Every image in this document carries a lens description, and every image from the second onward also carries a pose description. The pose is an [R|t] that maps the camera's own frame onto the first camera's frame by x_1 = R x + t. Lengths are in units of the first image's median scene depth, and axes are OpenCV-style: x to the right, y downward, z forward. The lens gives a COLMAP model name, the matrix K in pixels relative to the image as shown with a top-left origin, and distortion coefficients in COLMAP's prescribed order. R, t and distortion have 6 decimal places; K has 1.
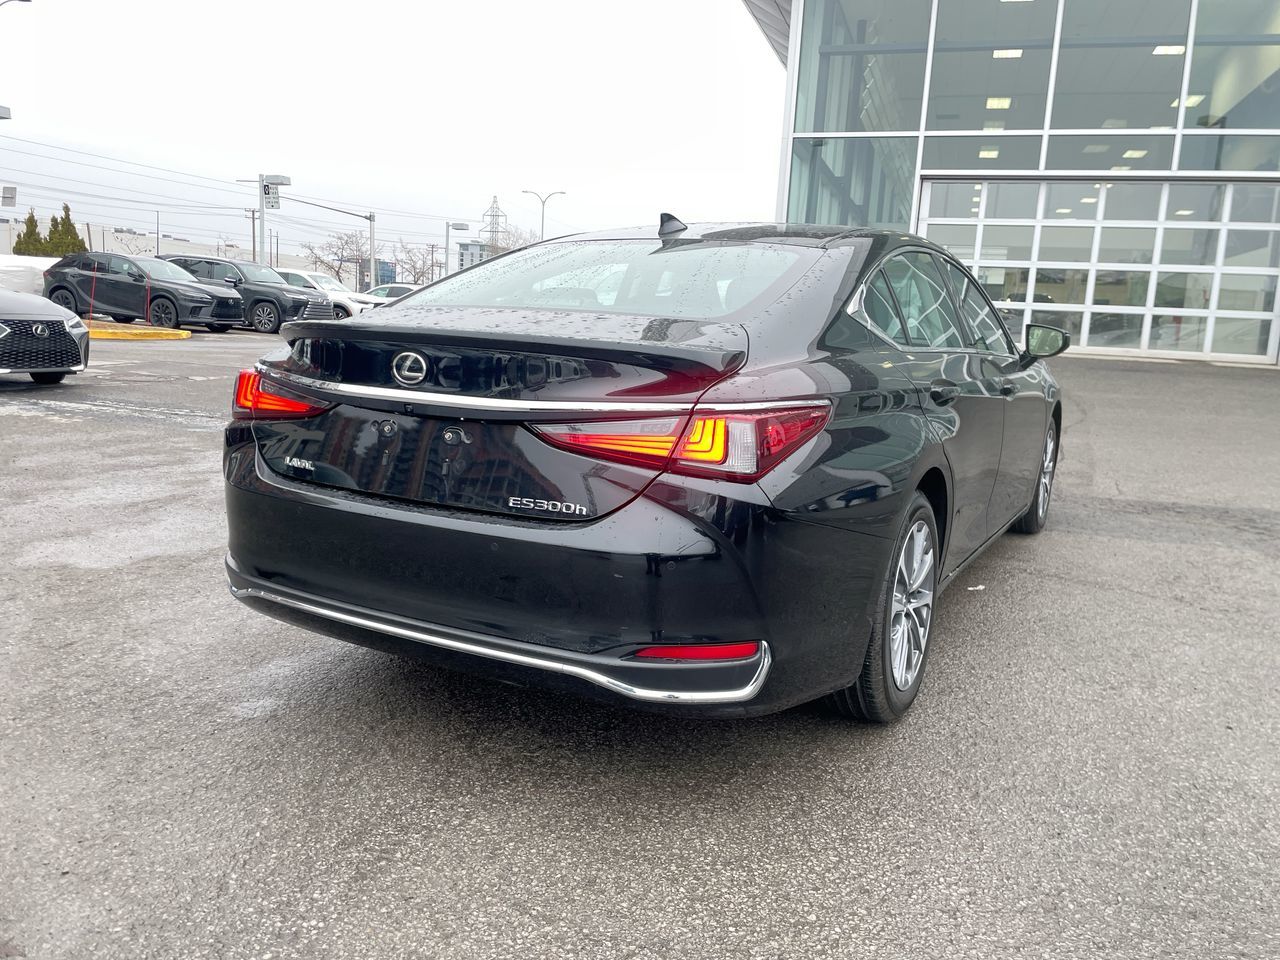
lens RADIAL K [[961.0, 0, 641.1], [0, 961.0, 466.7], [0, 0, 1]] dist [0.096868, -0.120818]
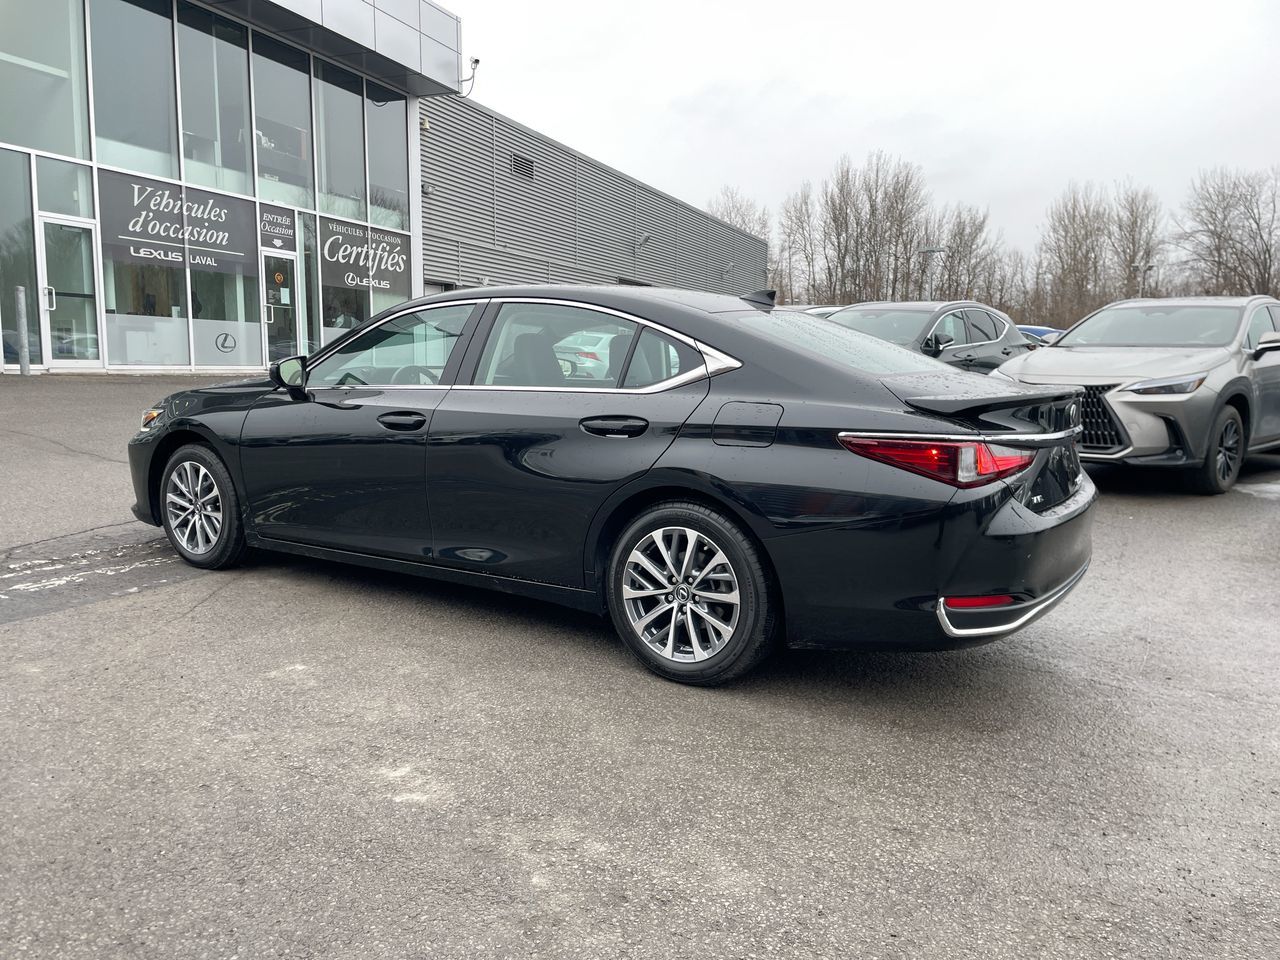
lens RADIAL K [[961.0, 0, 622.1], [0, 961.0, 484.2], [0, 0, 1]] dist [0.096868, -0.120818]
pose [[0.089727, -0.178196, 0.979896, -1.371939], [0.145211, 0.975691, 0.164135, -0.261699], [-0.985324, 0.127564, 0.113422, 1.133050]]
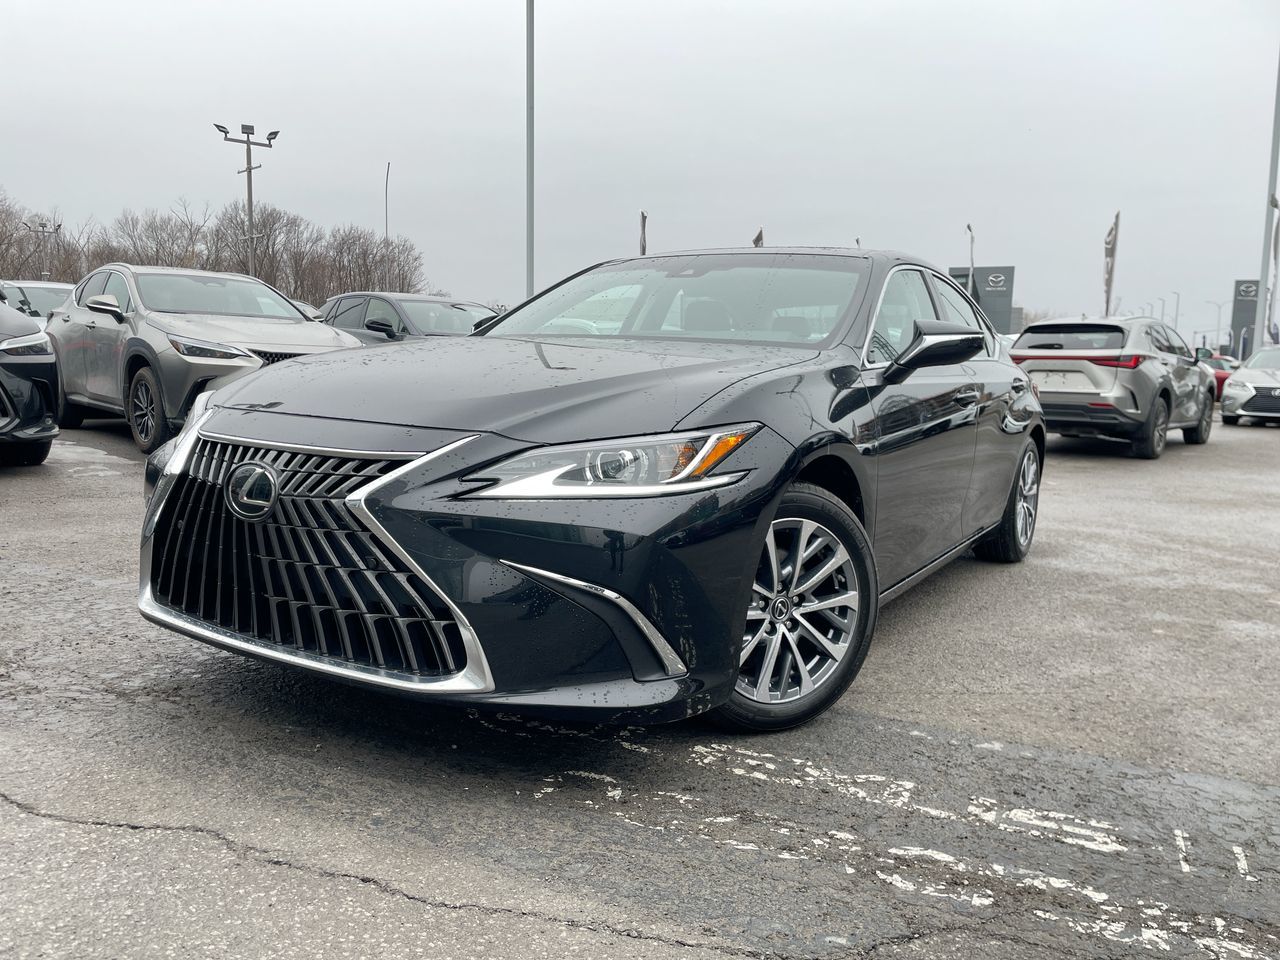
lens RADIAL K [[961.0, 0, 623.8], [0, 961.0, 485.1], [0, 0, 1]] dist [0.096868, -0.120818]
pose [[-0.995660, -0.081857, 0.044288, 0.328427], [-0.066258, 0.957605, 0.280362, -0.383819], [-0.065360, 0.276210, -0.958872, 2.846224]]
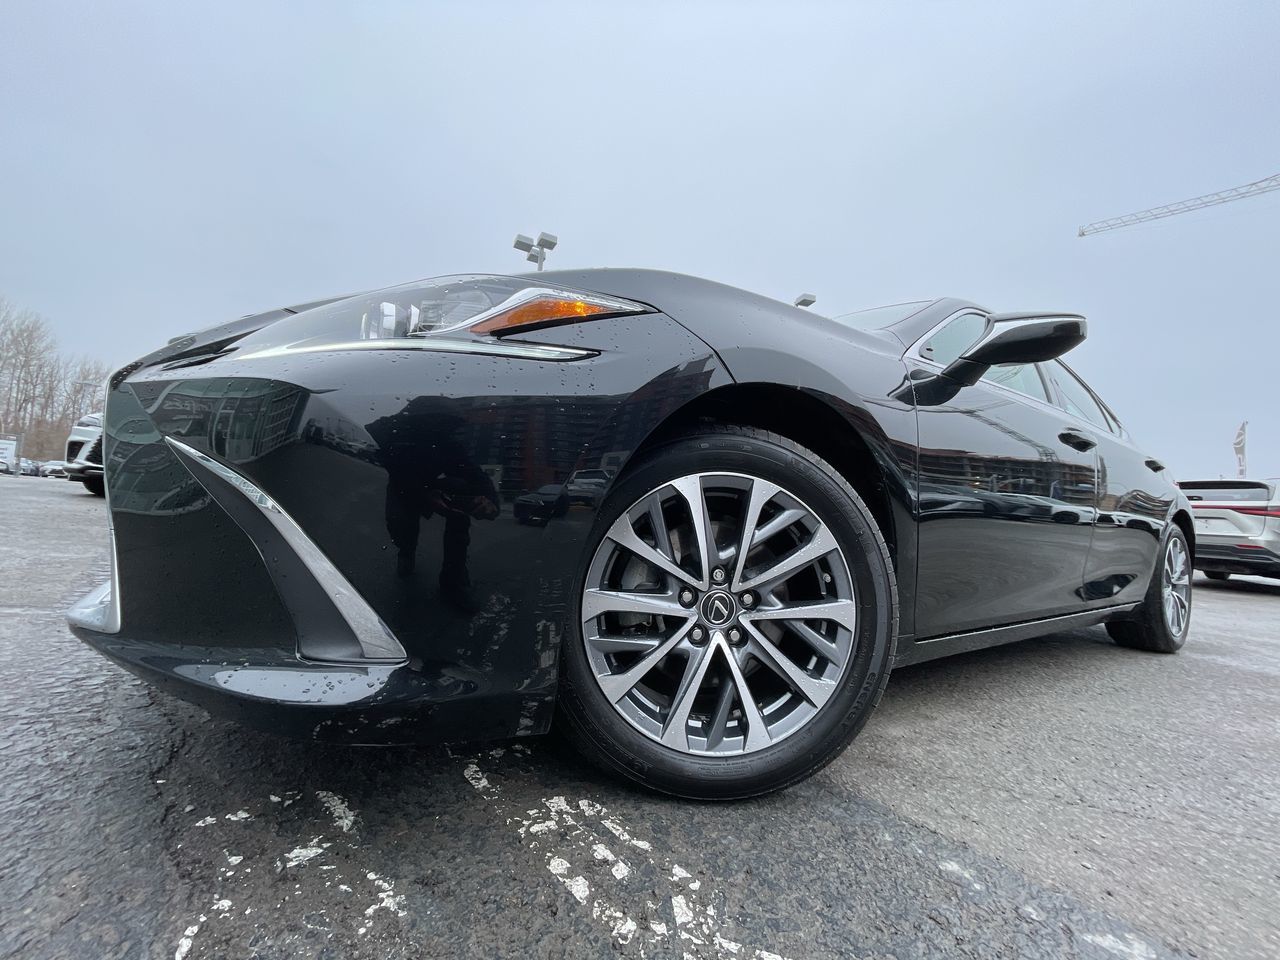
lens RADIAL K [[521.3, 0, 621.4], [0, 521.3, 486.4], [0, 0, 1]] dist [-0.009591, -0.001616]
pose [[-0.881570, -0.087889, 0.463800, 0.129440], [-0.040538, 0.992981, 0.111113, -0.151272], [-0.470310, 0.079152, -0.878945, 2.339109]]
